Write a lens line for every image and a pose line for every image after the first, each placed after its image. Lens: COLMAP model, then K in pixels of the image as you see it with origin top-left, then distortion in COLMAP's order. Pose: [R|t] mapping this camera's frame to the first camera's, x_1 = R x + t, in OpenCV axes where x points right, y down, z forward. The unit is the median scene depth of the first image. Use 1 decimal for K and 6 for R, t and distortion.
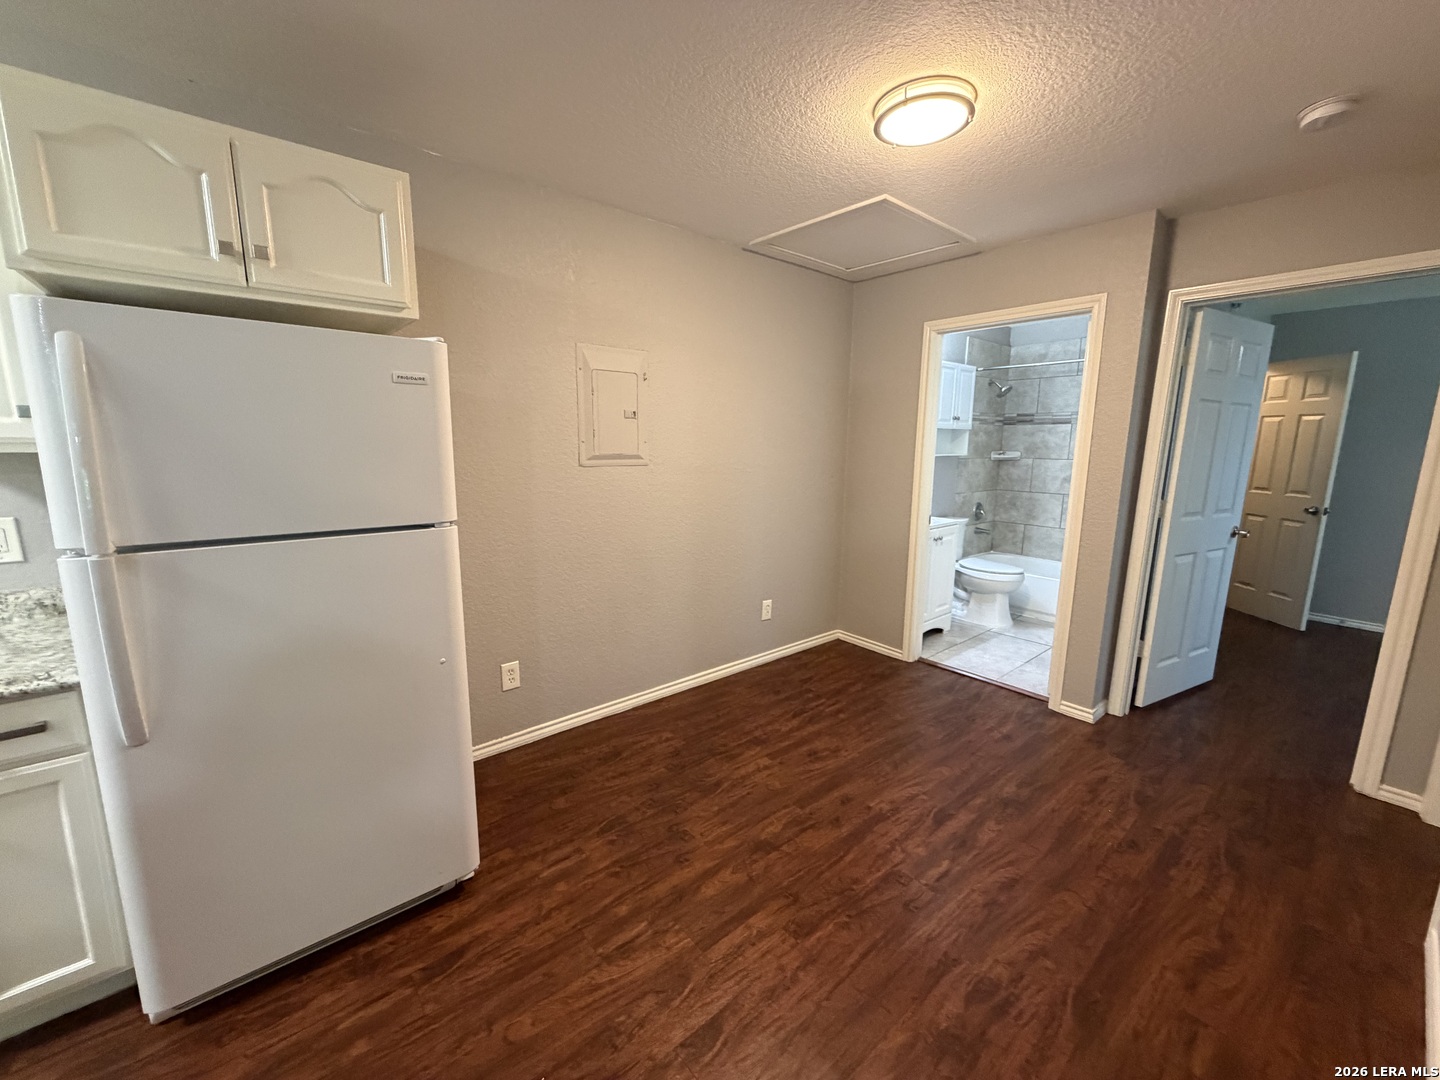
lens RADIAL K [[575.4, 0, 716.7], [0, 575.4, 540.7], [0, 0, 1]] dist [-0.000765, -0.000035]
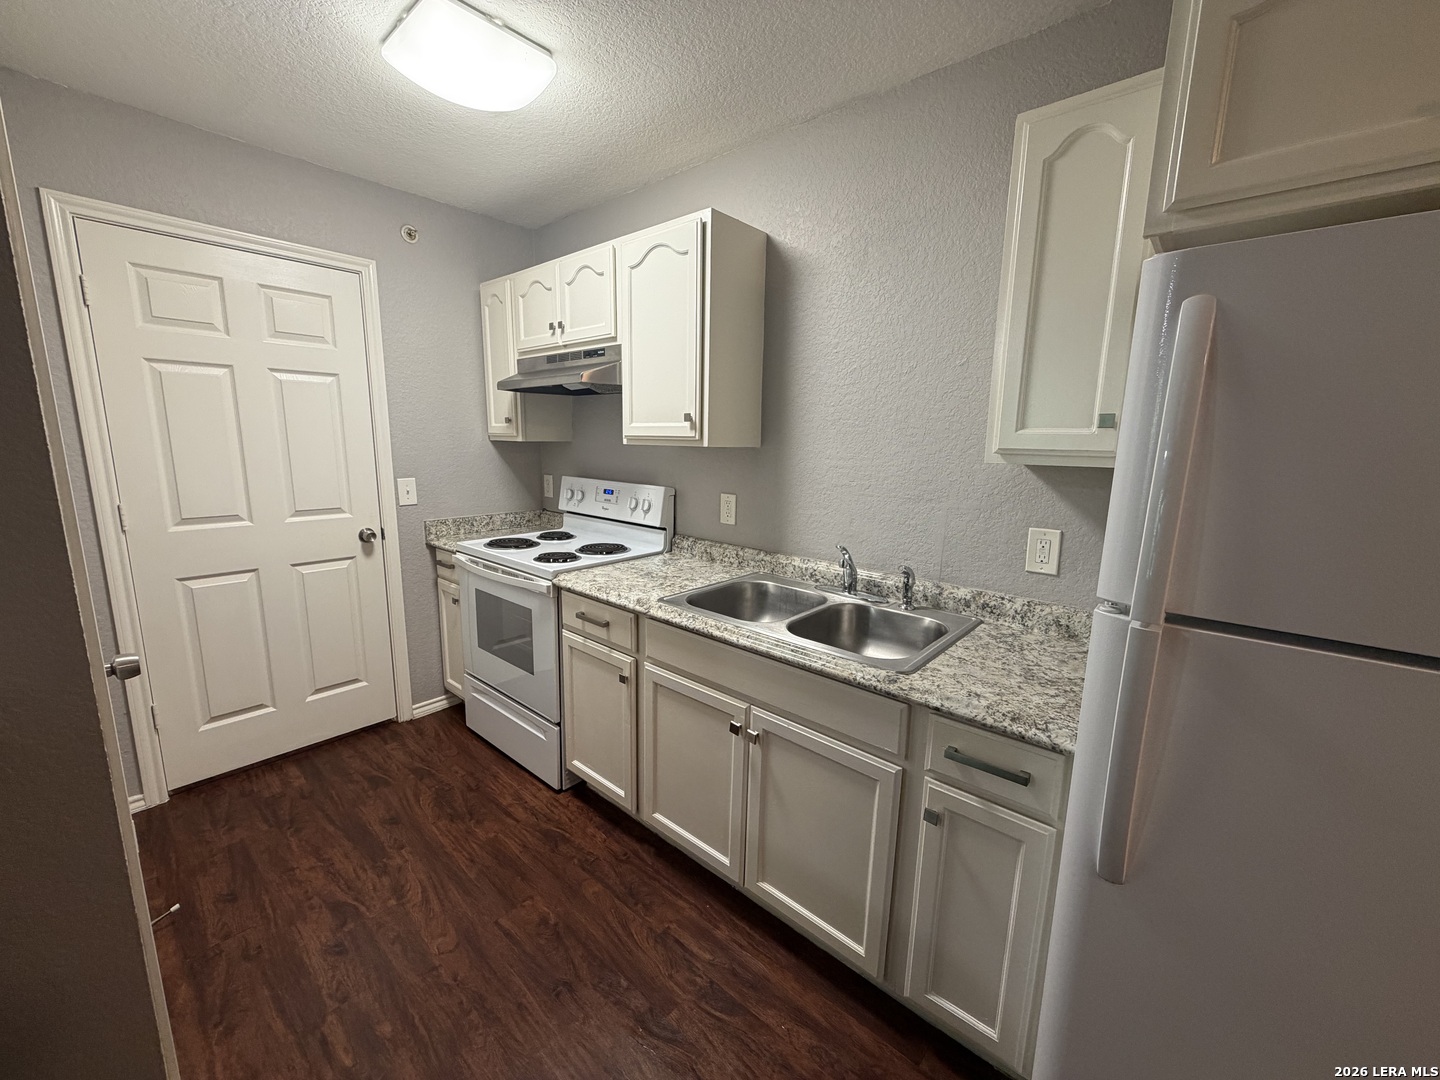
lens RADIAL K [[575.4, 0, 710.6], [0, 575.4, 538.9], [0, 0, 1]] dist [-0.000765, -0.000035]
pose [[0.142967, 0.158839, -0.976899, -0.145628], [-0.183747, 0.974138, 0.131499, -0.019757], [0.972521, 0.160703, 0.168456, 0.106816]]
